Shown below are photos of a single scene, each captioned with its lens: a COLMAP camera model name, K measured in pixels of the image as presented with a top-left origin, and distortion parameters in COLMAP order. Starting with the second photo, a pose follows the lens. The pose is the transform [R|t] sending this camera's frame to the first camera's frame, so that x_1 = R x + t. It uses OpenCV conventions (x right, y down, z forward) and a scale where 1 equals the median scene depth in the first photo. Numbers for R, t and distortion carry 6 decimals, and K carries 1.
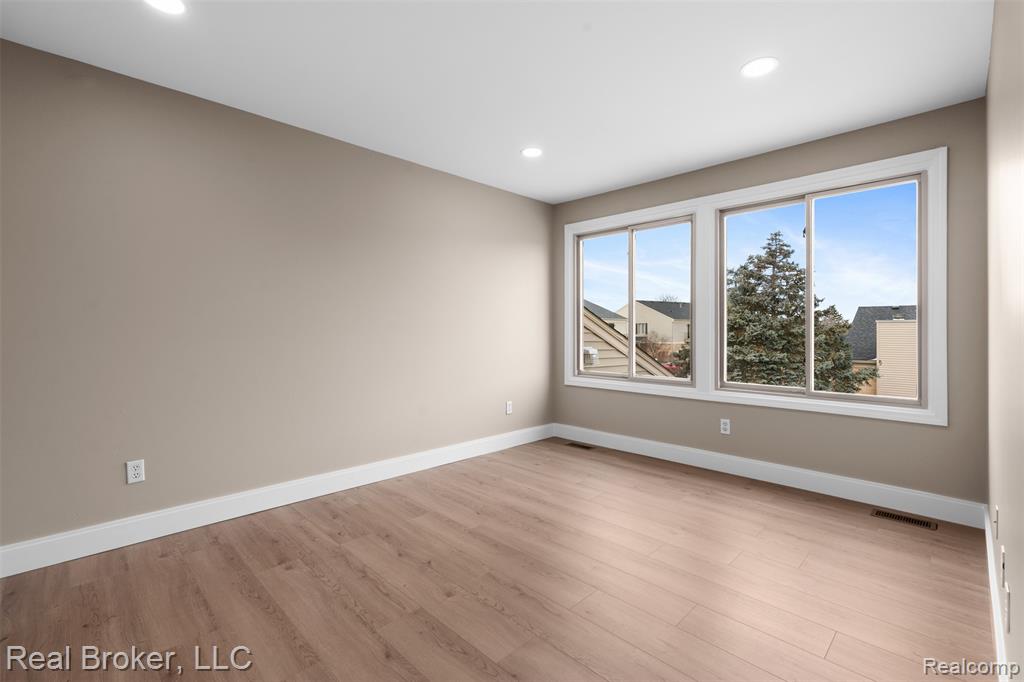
lens RADIAL K [[448.3, 0, 512.0], [0, 448.3, 341.0], [0, 0, 1]] dist [-0.001436, -0.000182]
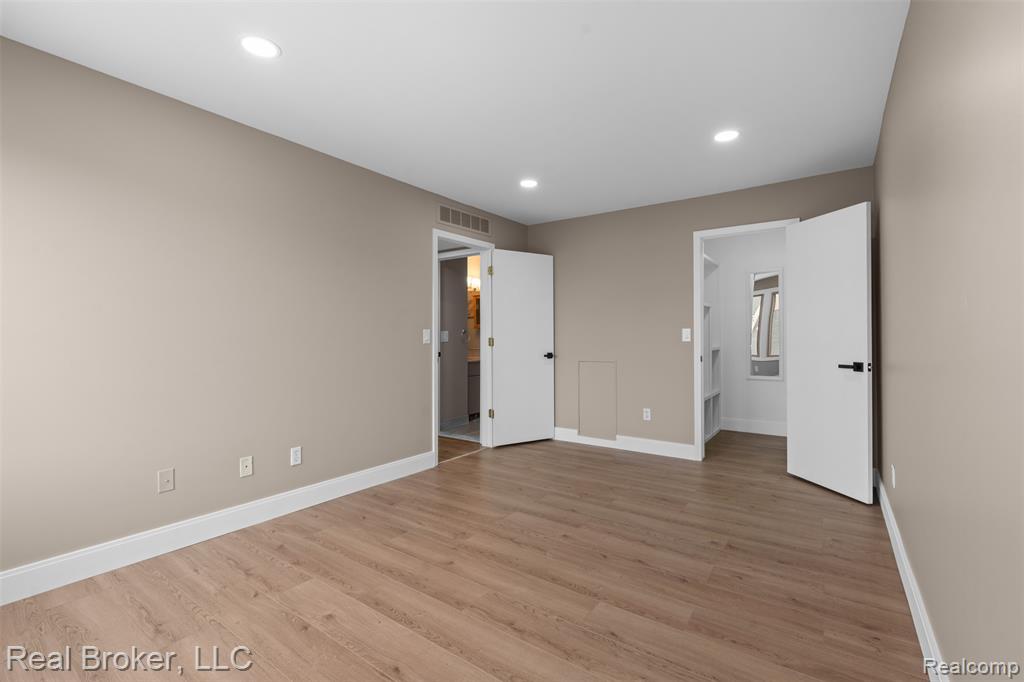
lens RADIAL K [[448.3, 0, 512.0], [0, 448.3, 341.0], [0, 0, 1]] dist [-0.001436, -0.000182]
pose [[-0.985444, 0.003251, -0.169967, 0.192669], [-0.002053, 0.999517, 0.031019, -0.047769], [0.169986, 0.030917, -0.984961, 1.807035]]
